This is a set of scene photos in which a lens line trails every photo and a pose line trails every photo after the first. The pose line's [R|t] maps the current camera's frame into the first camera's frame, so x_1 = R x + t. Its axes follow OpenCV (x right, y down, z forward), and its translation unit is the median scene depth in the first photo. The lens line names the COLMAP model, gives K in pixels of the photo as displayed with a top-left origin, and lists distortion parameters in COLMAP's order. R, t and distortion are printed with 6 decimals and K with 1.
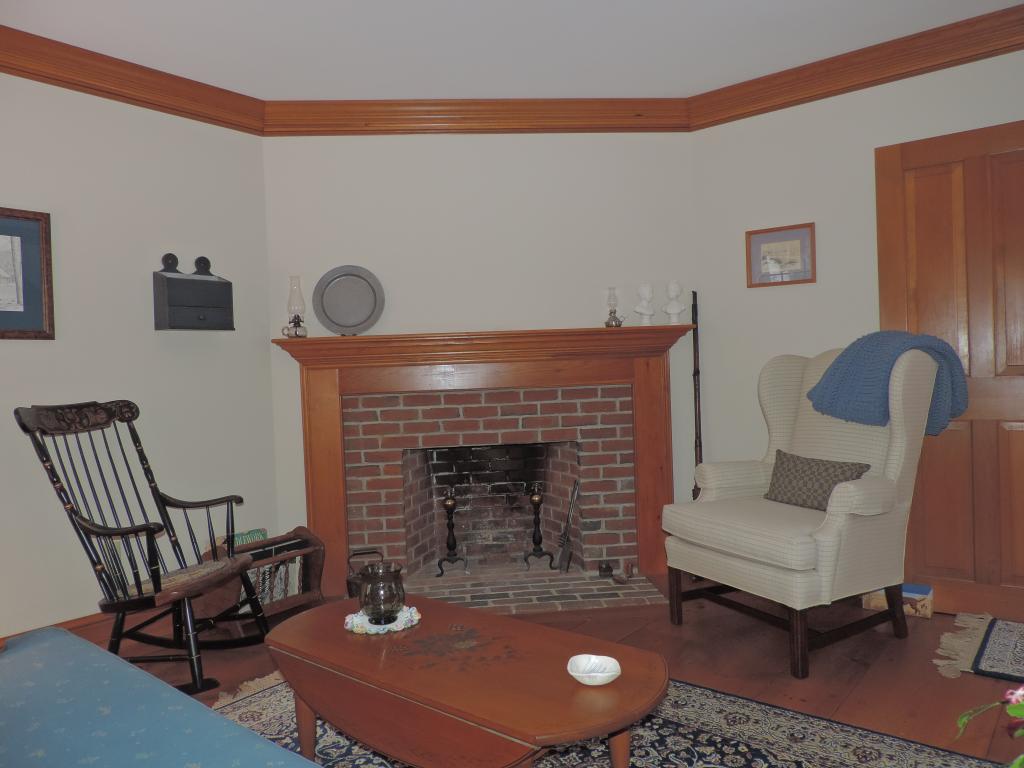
lens RADIAL K [[732.8, 0, 512.0], [0, 732.8, 384.0], [0, 0, 1]] dist [-0.001142, -0.001315]
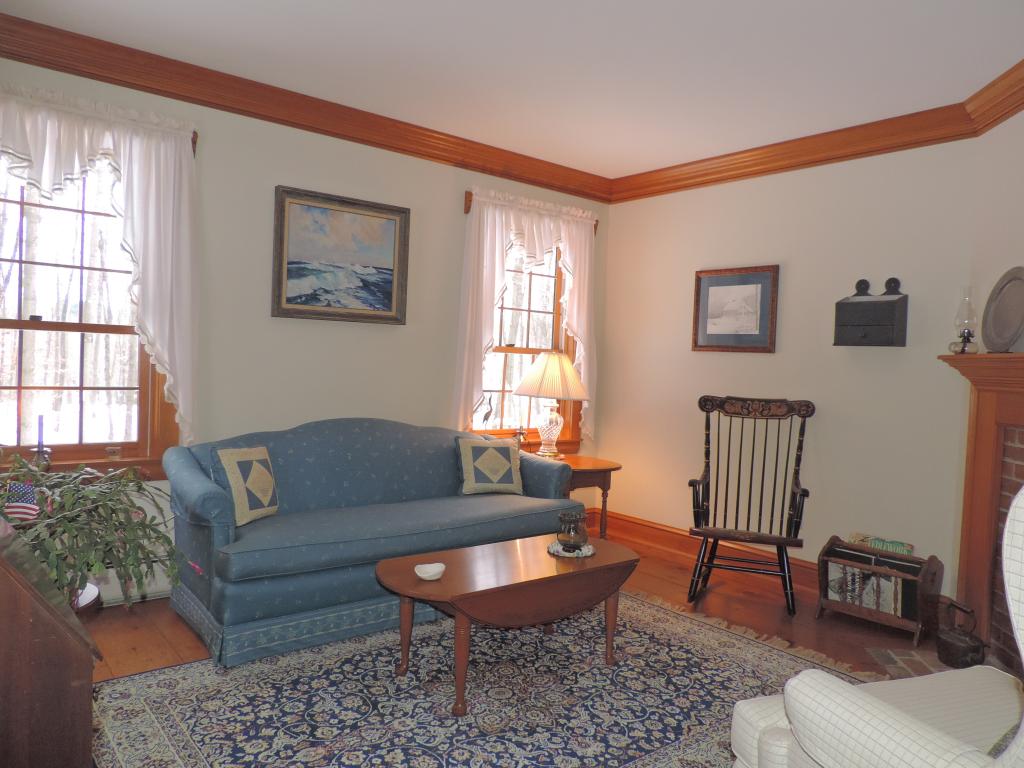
lens RADIAL K [[732.8, 0, 512.0], [0, 732.8, 384.0], [0, 0, 1]] dist [-0.001142, -0.001315]
pose [[-0.187126, 0.063804, -0.980262, 0.769639], [-0.051862, 0.995855, 0.074719, -0.071523], [0.980966, 0.064821, -0.183042, 0.674087]]
